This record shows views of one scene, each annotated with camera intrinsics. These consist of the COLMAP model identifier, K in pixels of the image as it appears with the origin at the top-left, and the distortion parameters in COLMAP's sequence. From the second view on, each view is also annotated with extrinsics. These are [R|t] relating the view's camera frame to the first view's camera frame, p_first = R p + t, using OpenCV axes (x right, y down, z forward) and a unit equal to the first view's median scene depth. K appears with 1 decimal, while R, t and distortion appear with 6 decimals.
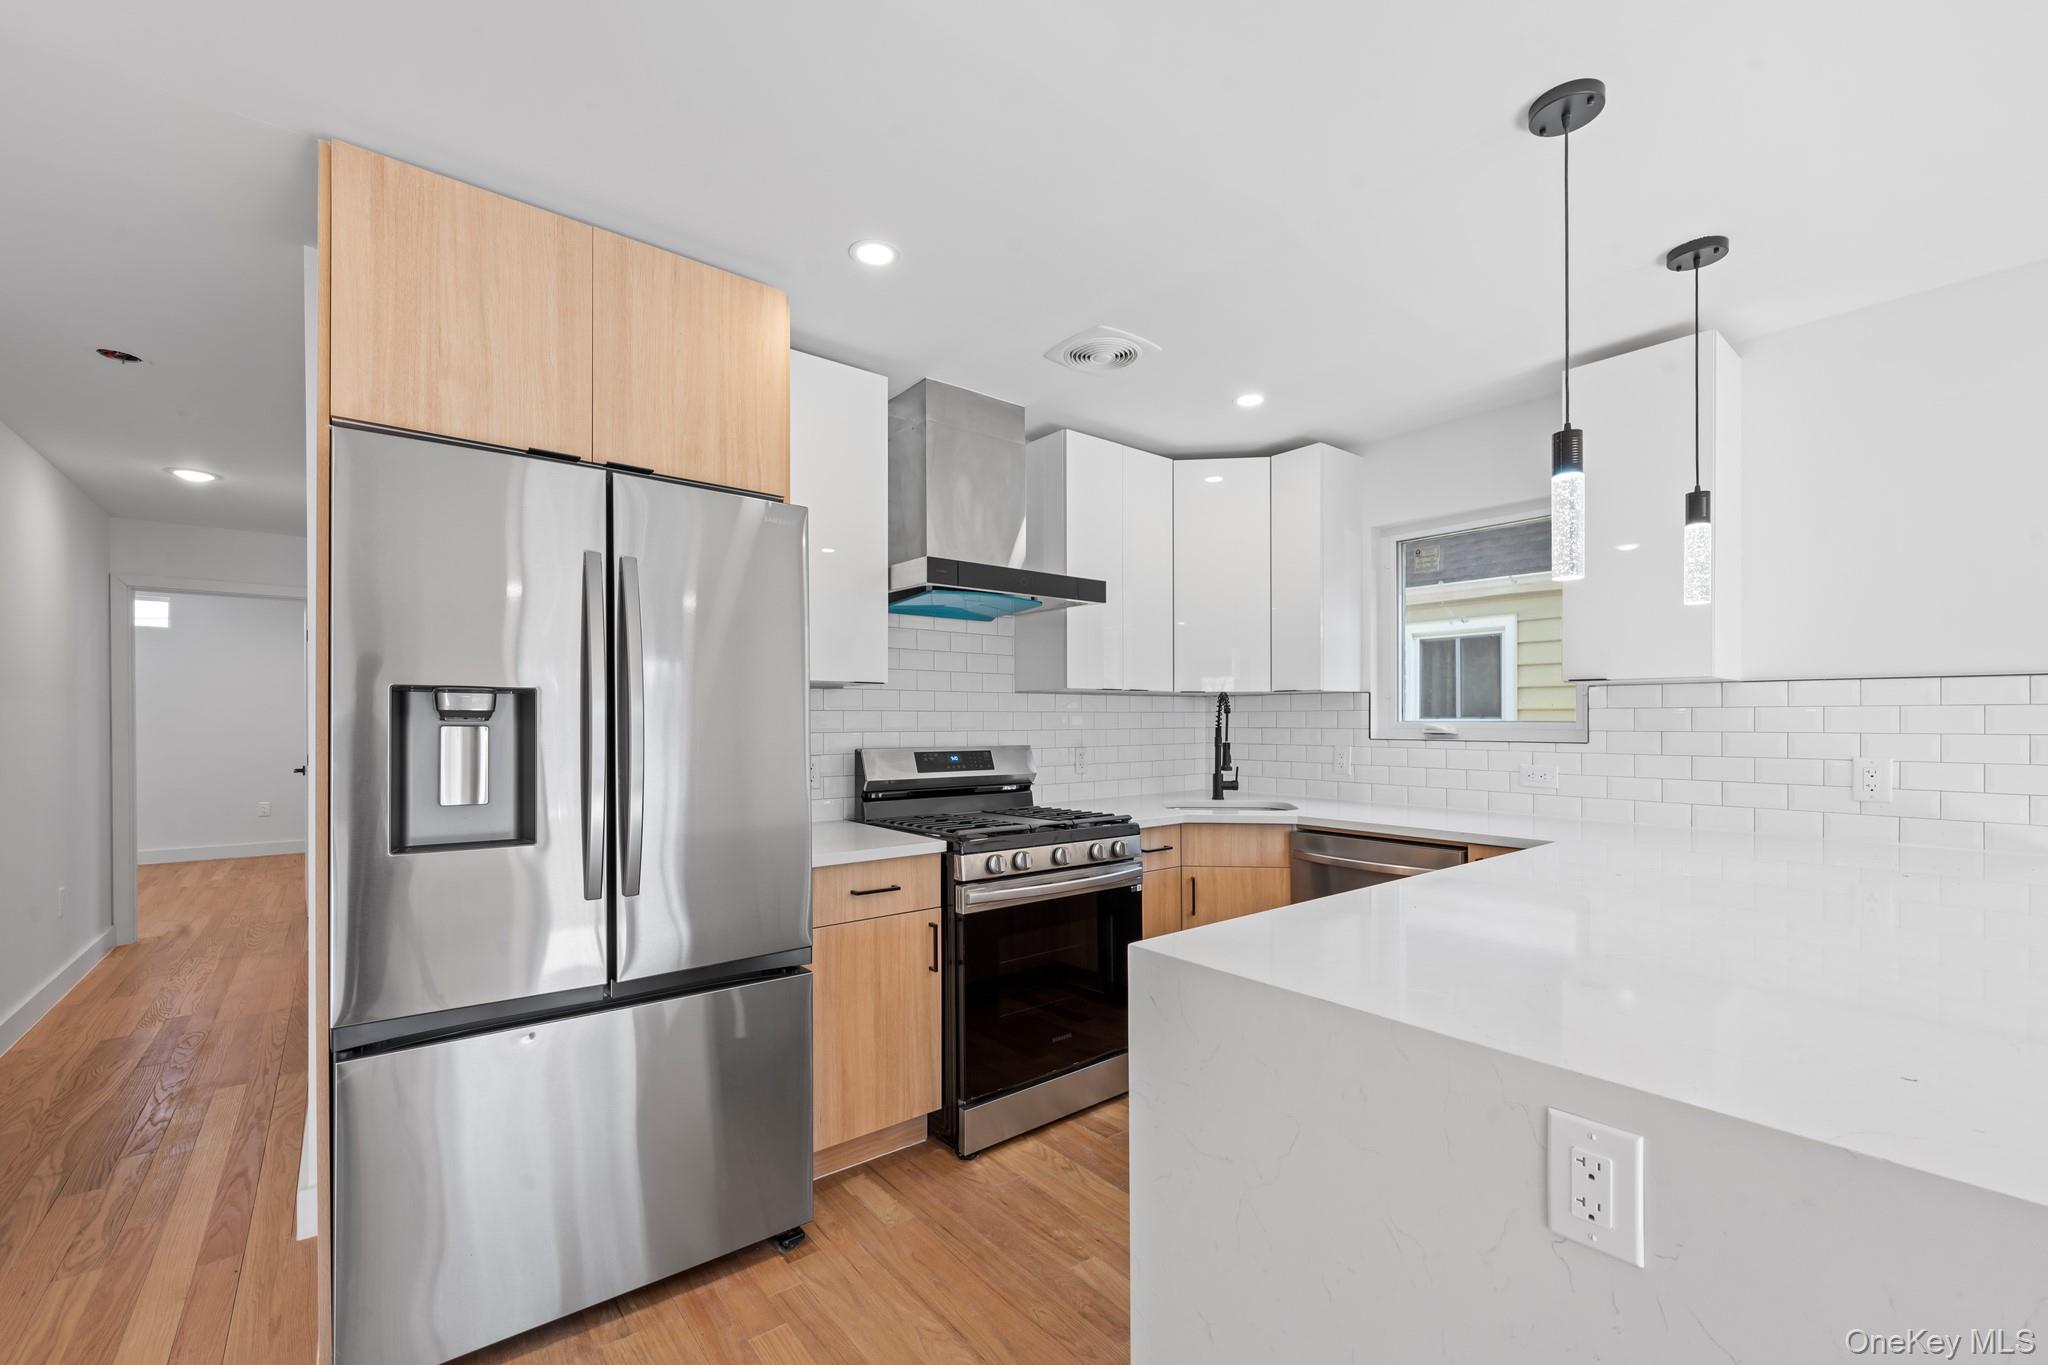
lens RADIAL K [[834.3, 0, 998.4], [0, 834.3, 717.2], [0, 0, 1]] dist [0.000726, -0.000064]
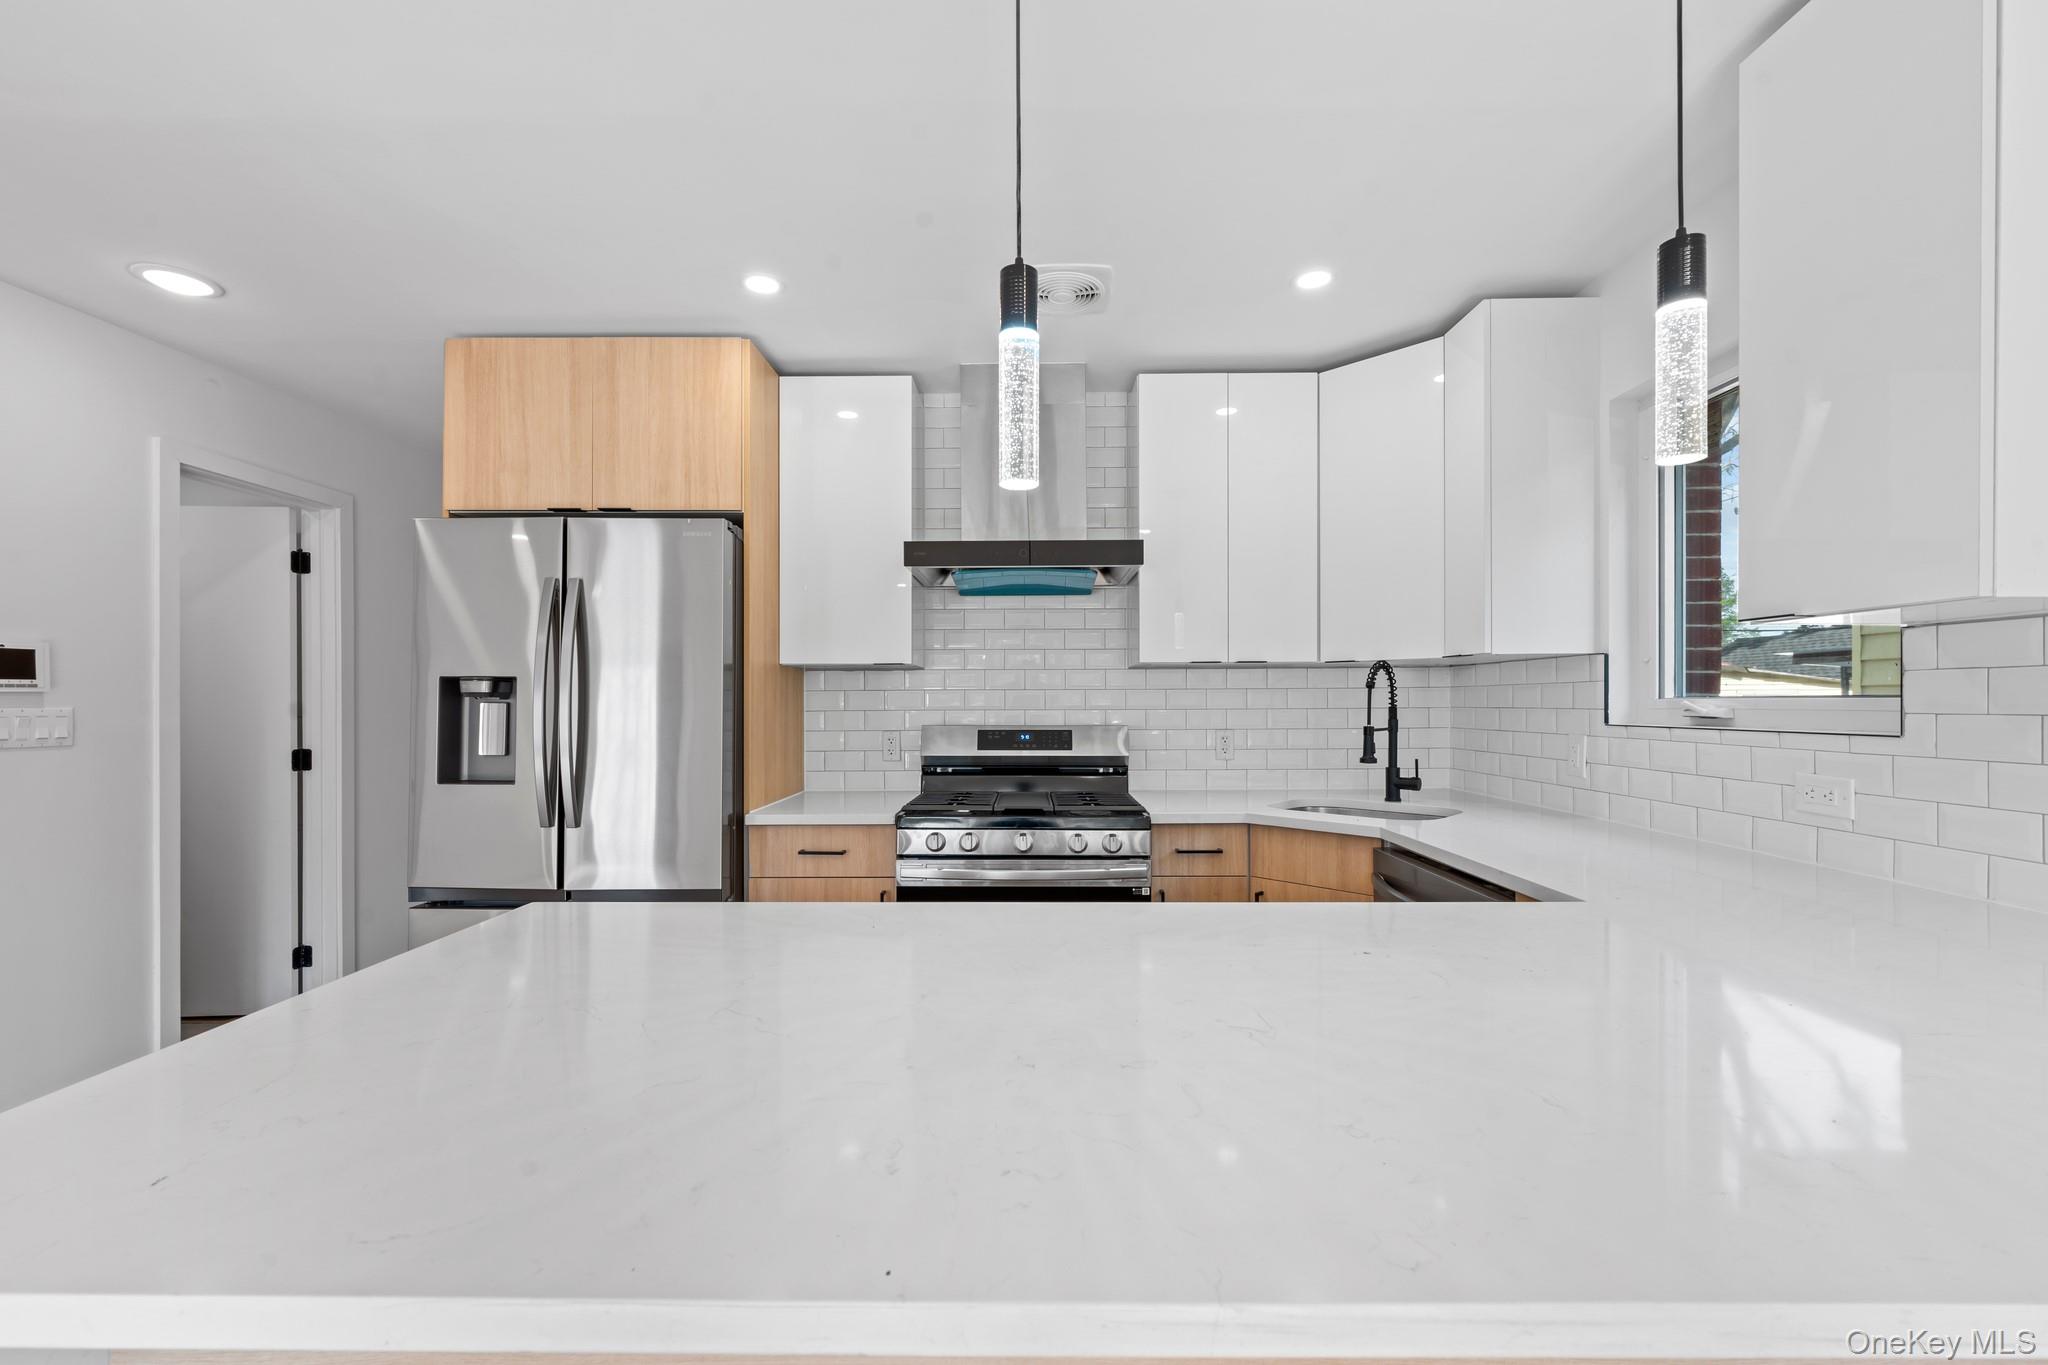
lens RADIAL K [[834.3, 0, 1028.9], [0, 834.3, 703.0], [0, 0, 1]] dist [0.000726, -0.000064]
pose [[0.779523, 0.000034, -0.626374, 0.593941], [0.003992, 0.999979, 0.005023, 0.004374], [0.626361, -0.006416, 0.779507, 0.242522]]
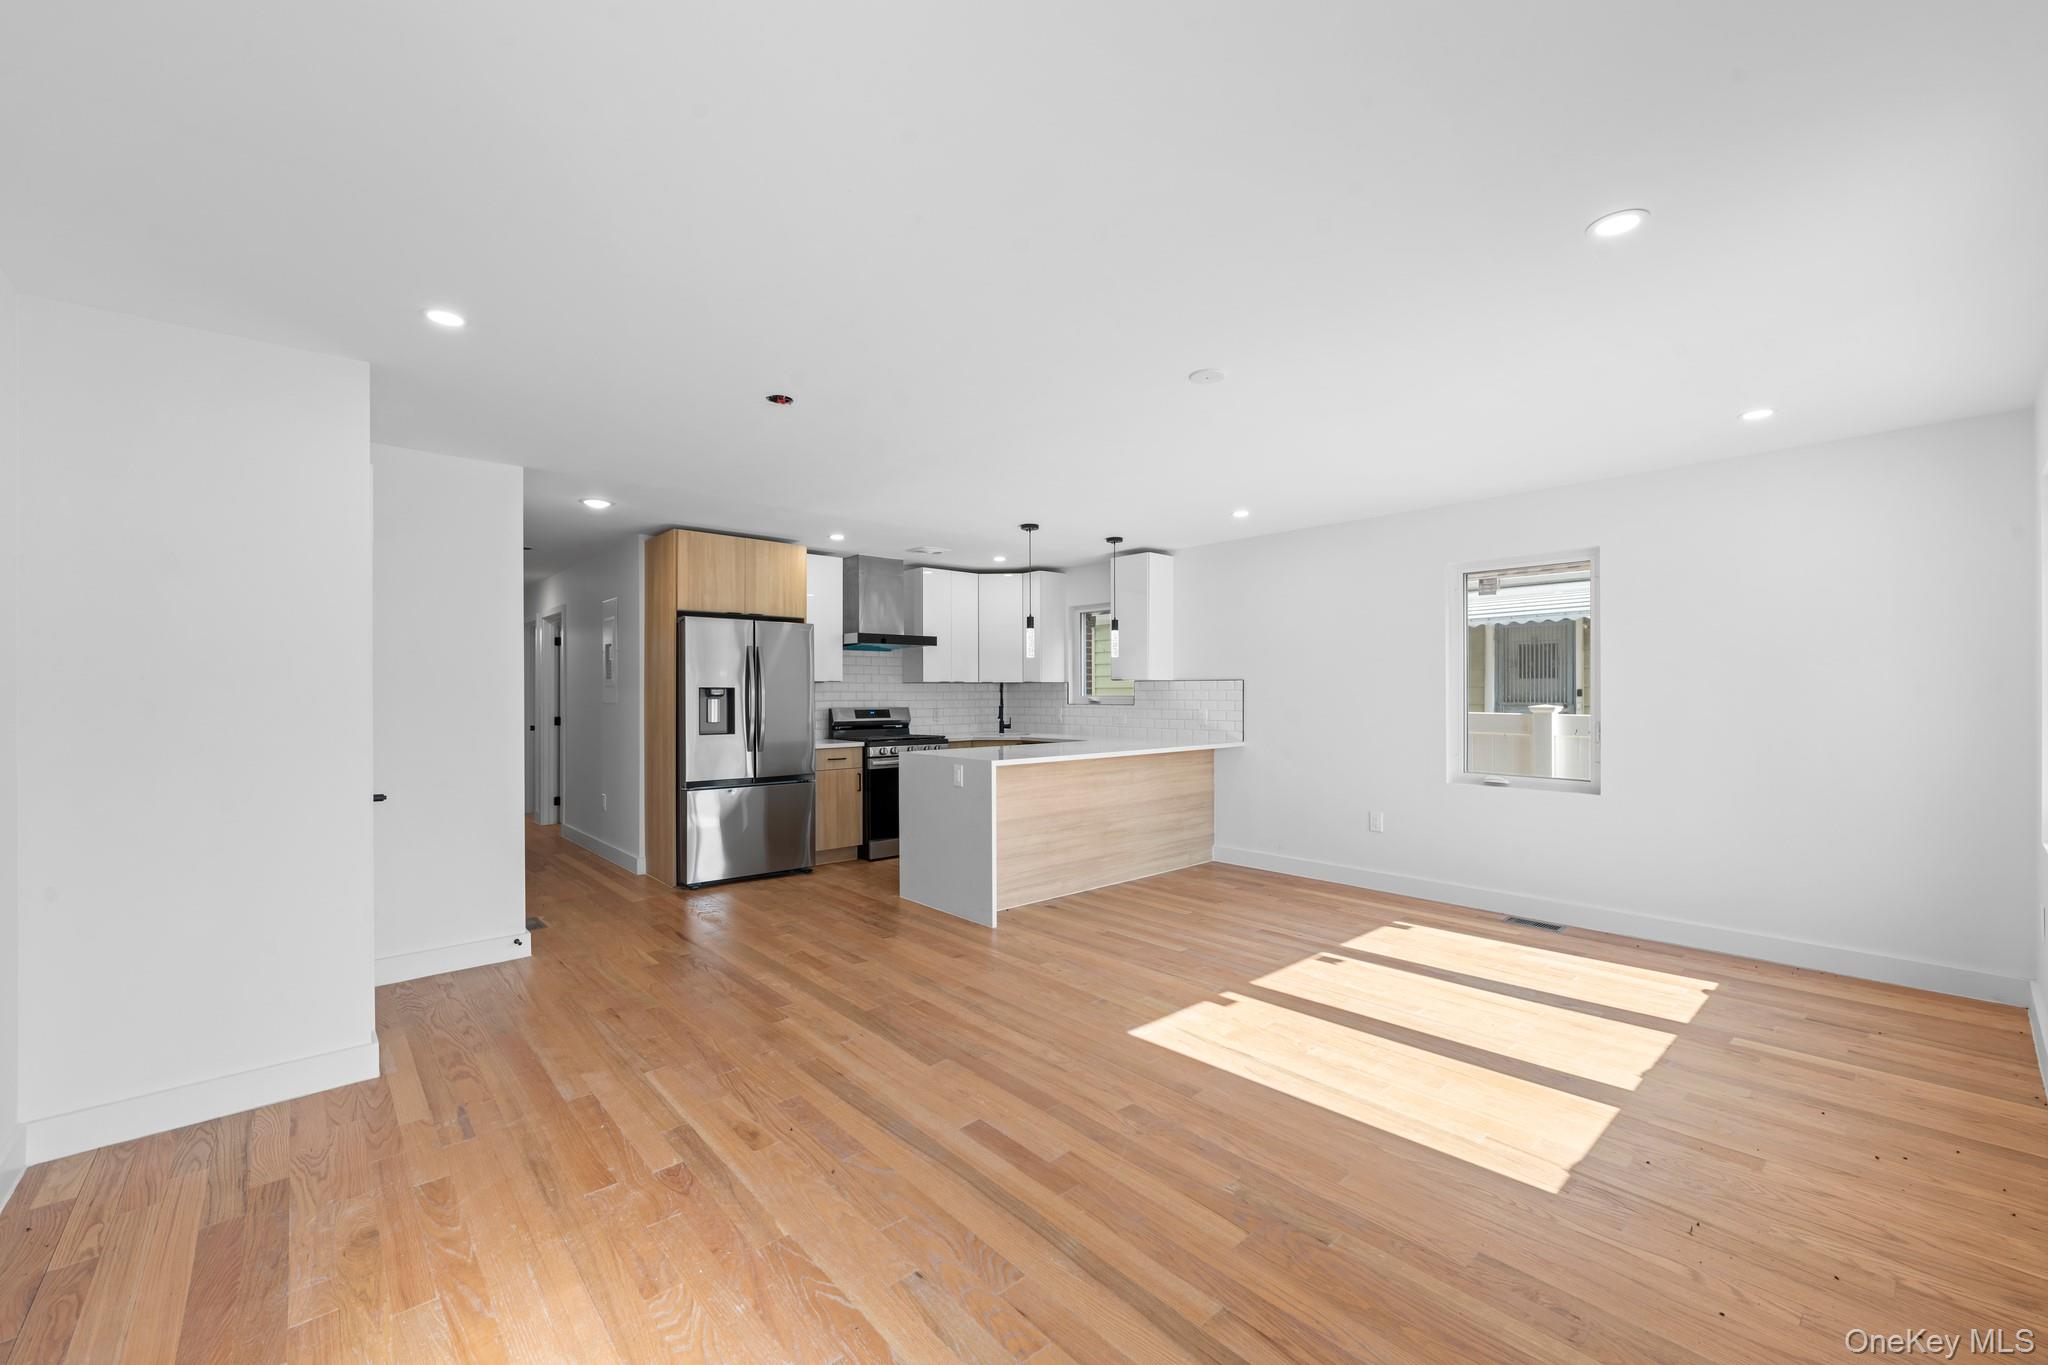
lens RADIAL K [[834.3, 0, 1022.5], [0, 834.3, 676.3], [0, 0, 1]] dist [0.000726, -0.000064]
pose [[0.997808, -0.000347, 0.066173, 0.216529], [0.001386, 0.999876, -0.015667, -0.014610], [-0.066160, 0.015724, 0.997685, -1.379891]]
